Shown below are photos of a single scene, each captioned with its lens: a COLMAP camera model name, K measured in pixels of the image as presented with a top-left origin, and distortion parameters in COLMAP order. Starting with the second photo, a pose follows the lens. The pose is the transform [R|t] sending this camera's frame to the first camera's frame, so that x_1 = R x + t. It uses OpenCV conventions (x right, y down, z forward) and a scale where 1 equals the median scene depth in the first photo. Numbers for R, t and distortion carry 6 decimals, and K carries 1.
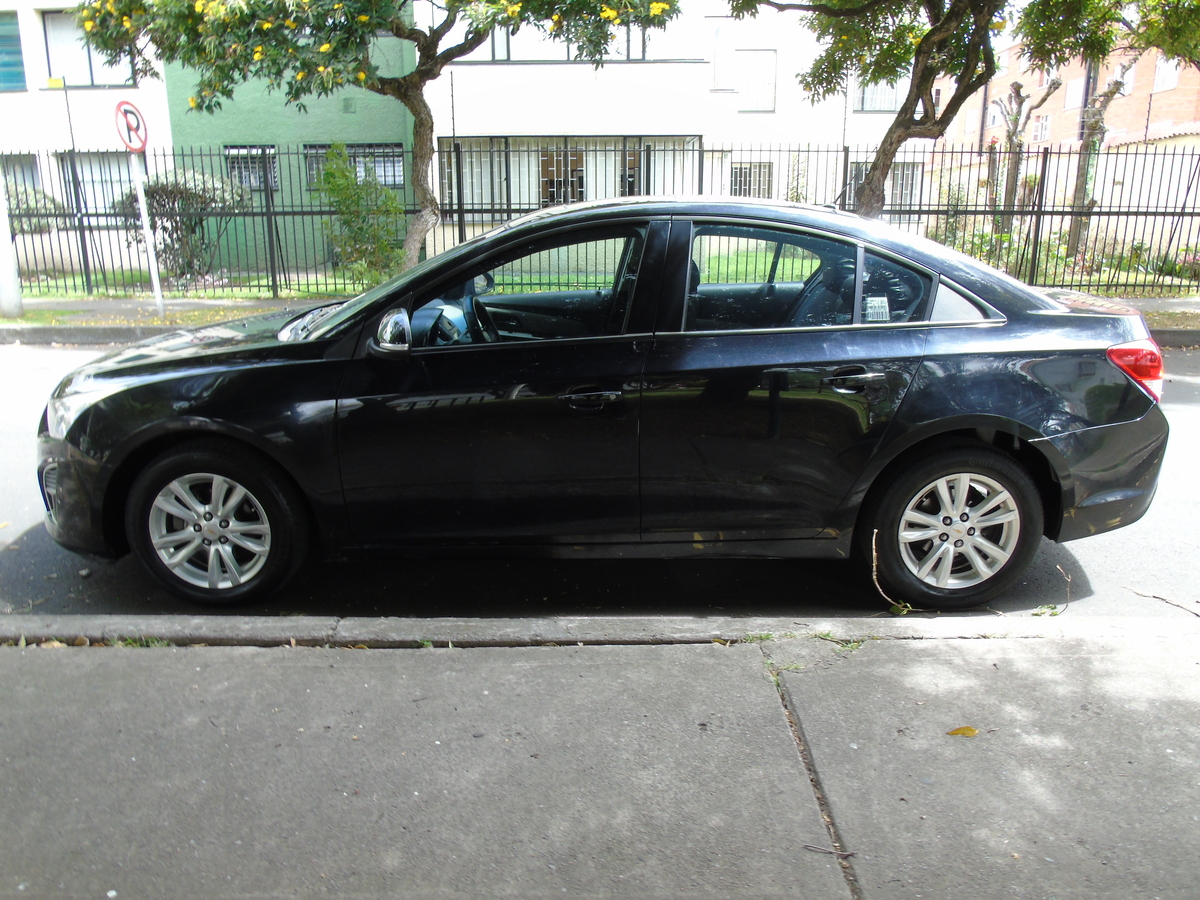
lens RADIAL K [[910.0, 0, 604.0], [0, 910.0, 455.8], [0, 0, 1]] dist [-0.023973, -0.003267]
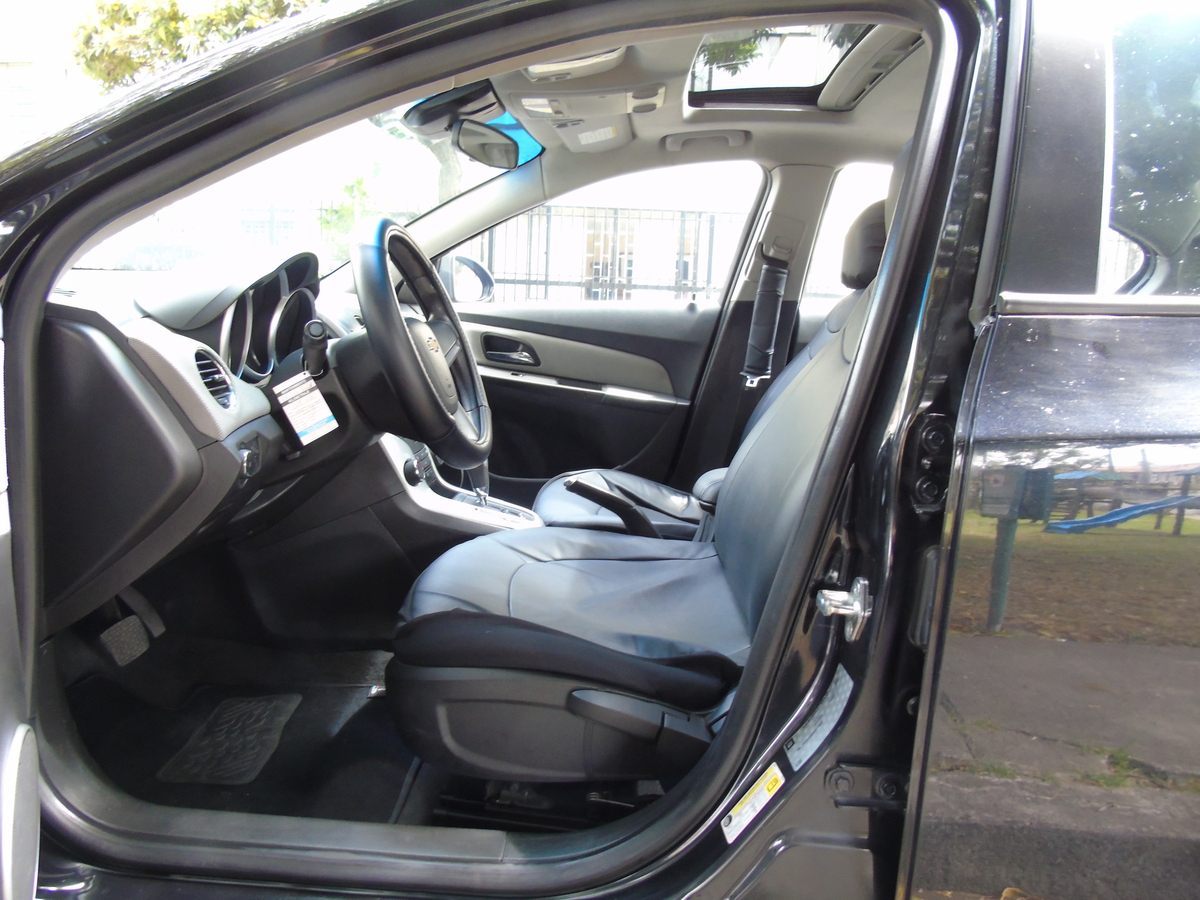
lens RADIAL K [[910.0, 0, 604.0], [0, 910.0, 455.8], [0, 0, 1]] dist [-0.023973, -0.003267]
pose [[0.997893, 0.053641, -0.036513, -0.015146], [-0.057421, 0.992060, -0.111892, -0.019702], [0.030222, 0.113753, 0.993049, 0.248048]]
